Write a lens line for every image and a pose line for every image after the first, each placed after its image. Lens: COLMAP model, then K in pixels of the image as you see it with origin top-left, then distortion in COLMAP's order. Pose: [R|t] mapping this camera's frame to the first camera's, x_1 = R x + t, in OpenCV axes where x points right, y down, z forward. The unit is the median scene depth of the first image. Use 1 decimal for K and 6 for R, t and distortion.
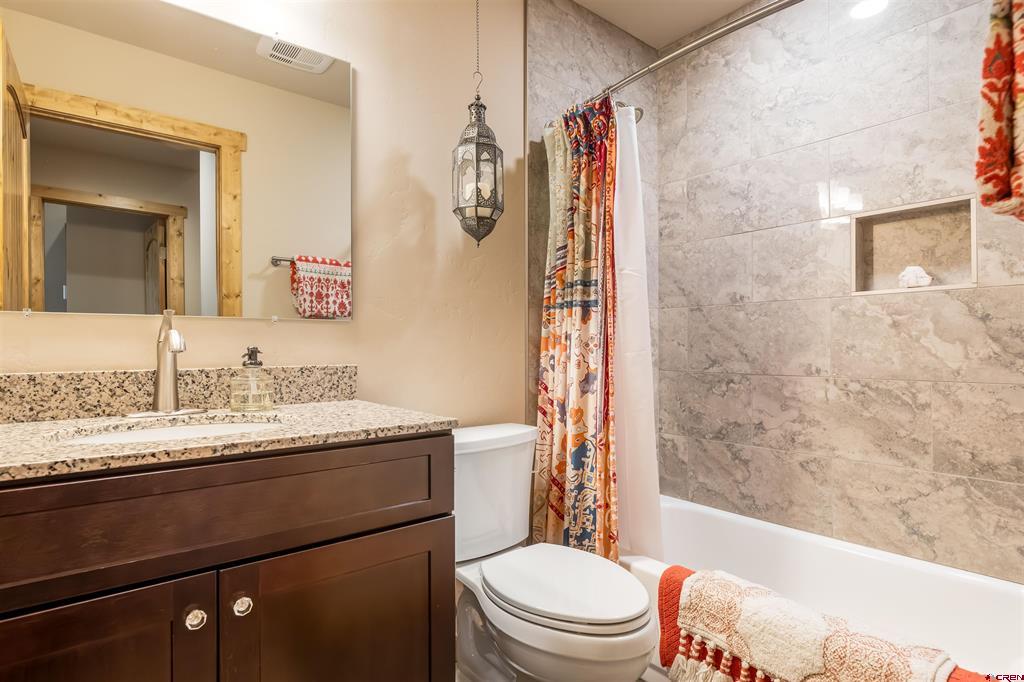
lens RADIAL K [[537.4, 0, 510.3], [0, 537.4, 345.0], [0, 0, 1]] dist [-0.001505, -0.000233]
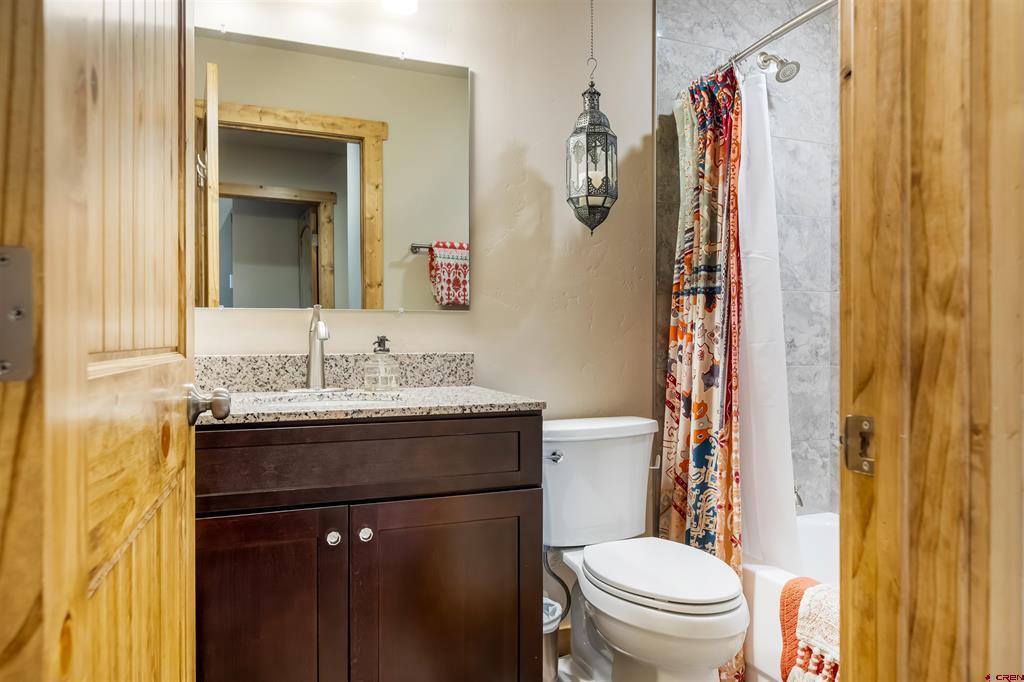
lens RADIAL K [[682.3, 0, 512.0], [0, 682.3, 341.0], [0, 0, 1]] dist [0.000303, 0.000308]
pose [[0.956959, 0.005697, -0.290166, 0.160760], [-0.002682, 0.999938, 0.010788, -0.001051], [0.290210, -0.009545, 0.956915, -0.240670]]
